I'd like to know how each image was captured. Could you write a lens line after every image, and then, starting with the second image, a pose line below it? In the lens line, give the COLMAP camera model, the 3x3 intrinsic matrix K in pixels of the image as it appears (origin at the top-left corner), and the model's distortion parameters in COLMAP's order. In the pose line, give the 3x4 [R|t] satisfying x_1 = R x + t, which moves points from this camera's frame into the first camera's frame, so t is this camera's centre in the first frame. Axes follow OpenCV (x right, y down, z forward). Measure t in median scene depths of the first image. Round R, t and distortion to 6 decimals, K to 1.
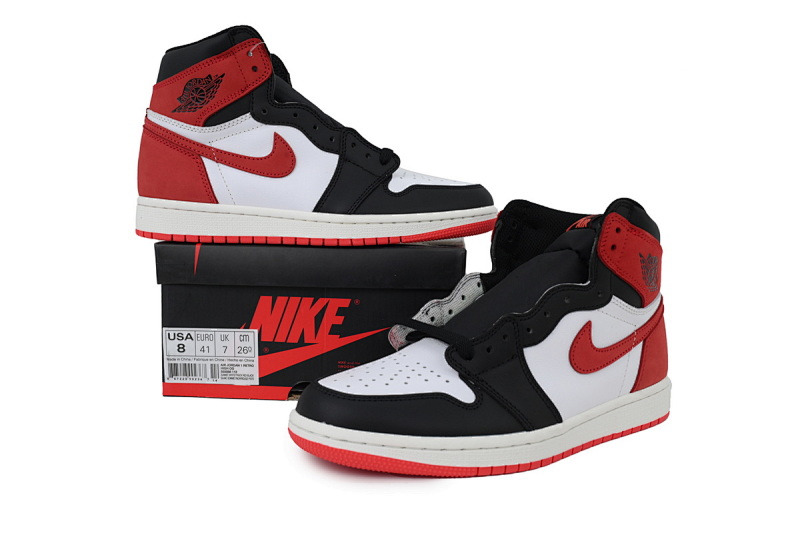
lens RADIAL K [[764.8, 0, 398.2], [0, 764.8, 264.9], [0, 0, 1]] dist [0.009761, 0.002991]
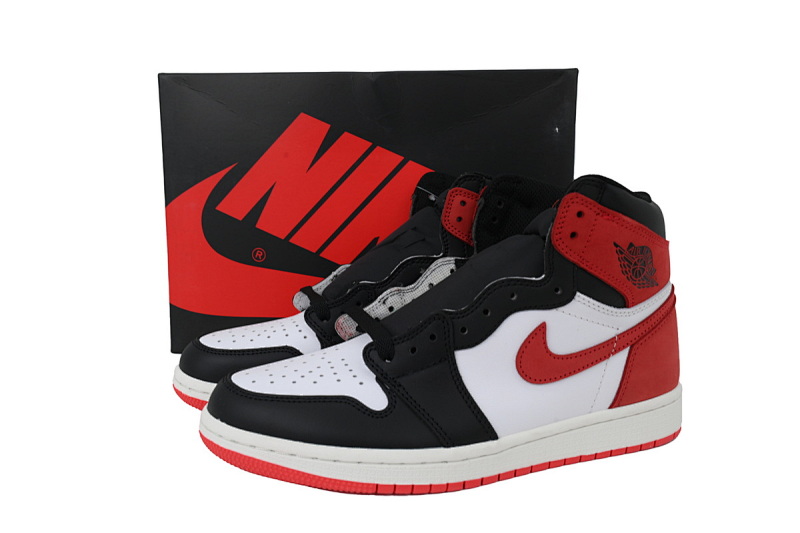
lens RADIAL K [[764.8, 0, 401.9], [0, 764.8, 266.4], [0, 0, 1]] dist [0.009761, 0.002991]
pose [[0.960420, 0.030220, -0.276911, 0.331228], [-0.014682, 0.998208, 0.058015, -0.034192], [0.278168, -0.051653, 0.959143, 0.155300]]
